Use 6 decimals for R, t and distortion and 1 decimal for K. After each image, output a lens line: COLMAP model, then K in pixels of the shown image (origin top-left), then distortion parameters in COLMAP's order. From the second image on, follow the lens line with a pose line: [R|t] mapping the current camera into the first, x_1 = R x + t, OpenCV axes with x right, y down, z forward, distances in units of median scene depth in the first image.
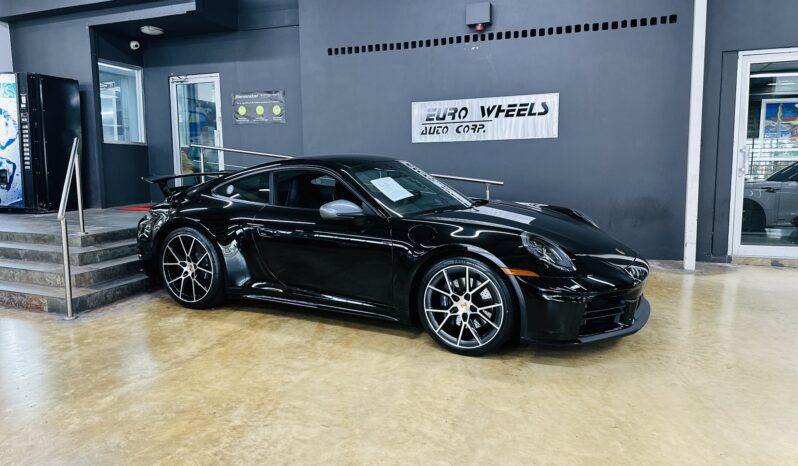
lens RADIAL K [[580.9, 0, 399.0], [0, 580.9, 233.0], [0, 0, 1]] dist [0.097155, -0.128331]
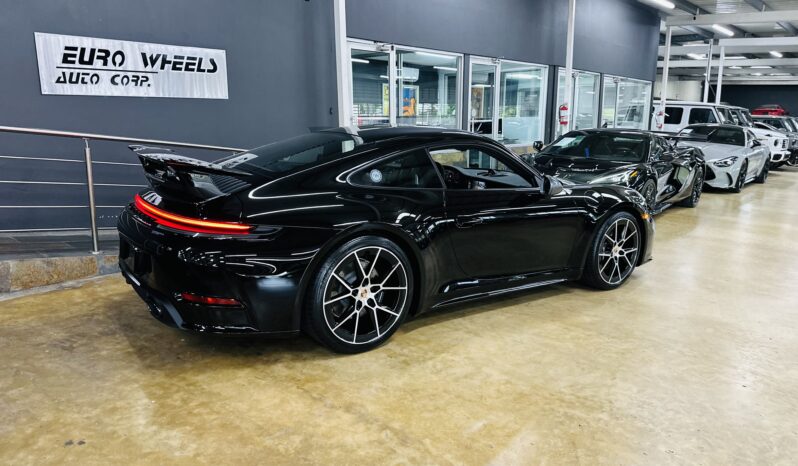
lens RADIAL K [[580.9, 0, 399.0], [0, 580.9, 233.0], [0, 0, 1]] dist [0.097155, -0.128331]
pose [[0.318967, -0.173000, 0.931843, -0.524956], [0.100100, 0.983850, 0.148391, -0.061977], [-0.942465, 0.045945, 0.331133, 0.423061]]
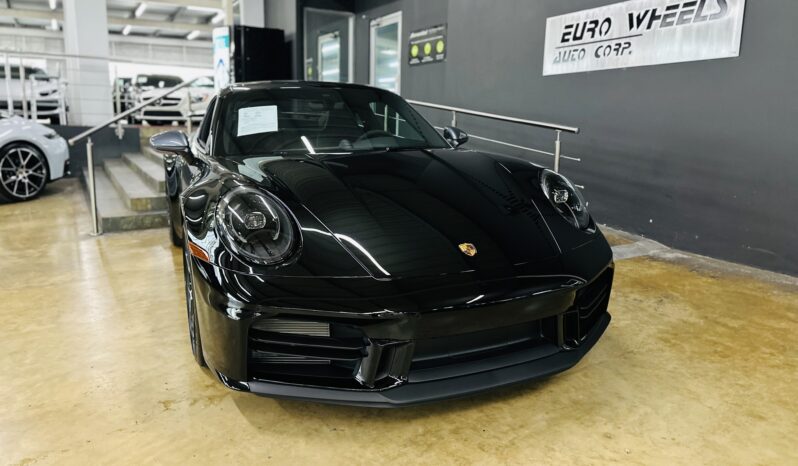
lens RADIAL K [[590.3, 0, 399.0], [0, 590.3, 233.0], [0, 0, 1]] dist [-0.030612, -0.002562]
pose [[0.795454, 0.133076, -0.591222, 0.349245], [-0.108639, 0.991101, 0.076915, 0.000037], [0.596197, 0.003047, 0.802833, 0.333209]]
